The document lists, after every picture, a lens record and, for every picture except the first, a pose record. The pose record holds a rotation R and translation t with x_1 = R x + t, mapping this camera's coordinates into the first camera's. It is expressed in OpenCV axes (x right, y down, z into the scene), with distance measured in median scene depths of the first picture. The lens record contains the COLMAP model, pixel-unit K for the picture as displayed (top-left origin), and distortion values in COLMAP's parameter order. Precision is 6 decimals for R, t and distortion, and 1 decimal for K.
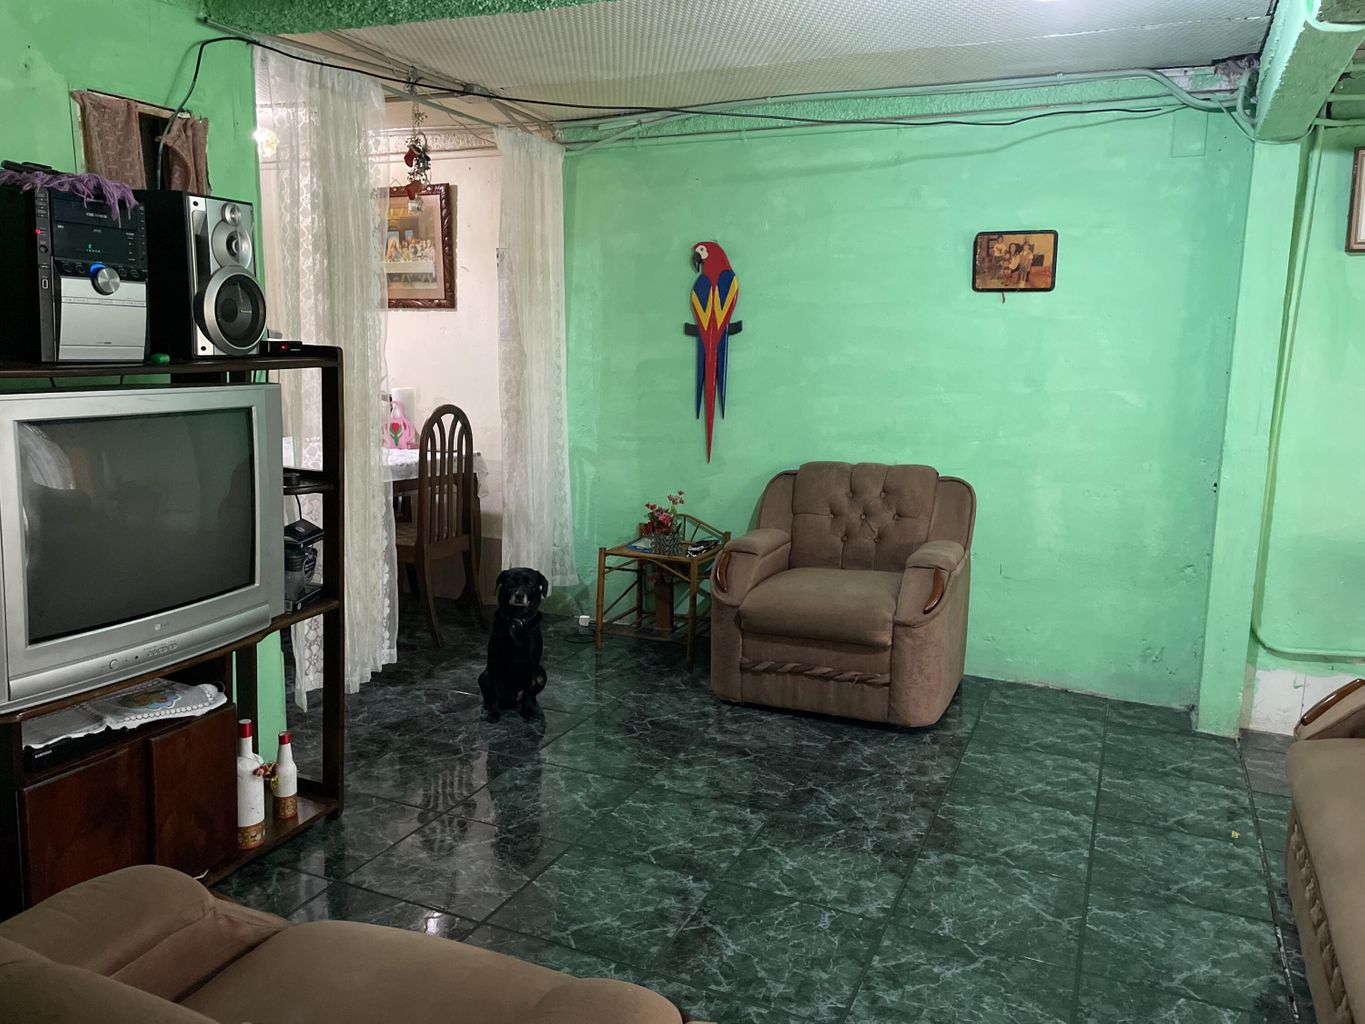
lens RADIAL K [[1034.7, 0, 686.8], [0, 1034.7, 496.2], [0, 0, 1]] dist [0.101796, -0.128298]
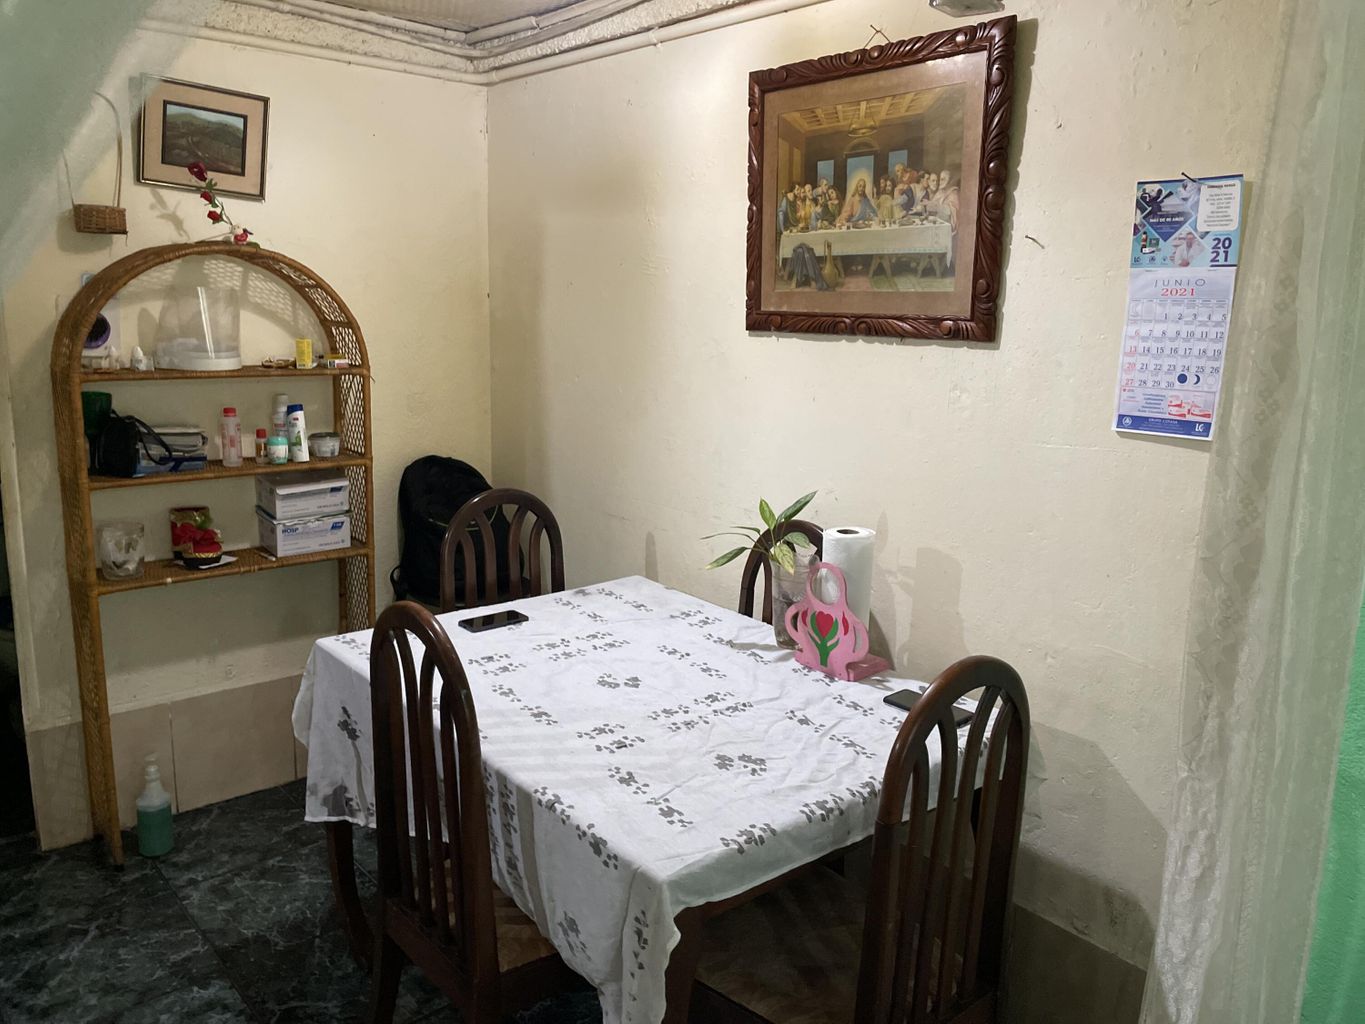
lens RADIAL K [[1034.7, 0, 686.8], [0, 1034.7, 496.2], [0, 0, 1]] dist [0.101796, -0.128298]
pose [[0.909831, 0.089228, -0.405274, -0.161585], [-0.074907, 0.995881, 0.051094, -0.132605], [0.408163, -0.016129, 0.912766, 0.584475]]
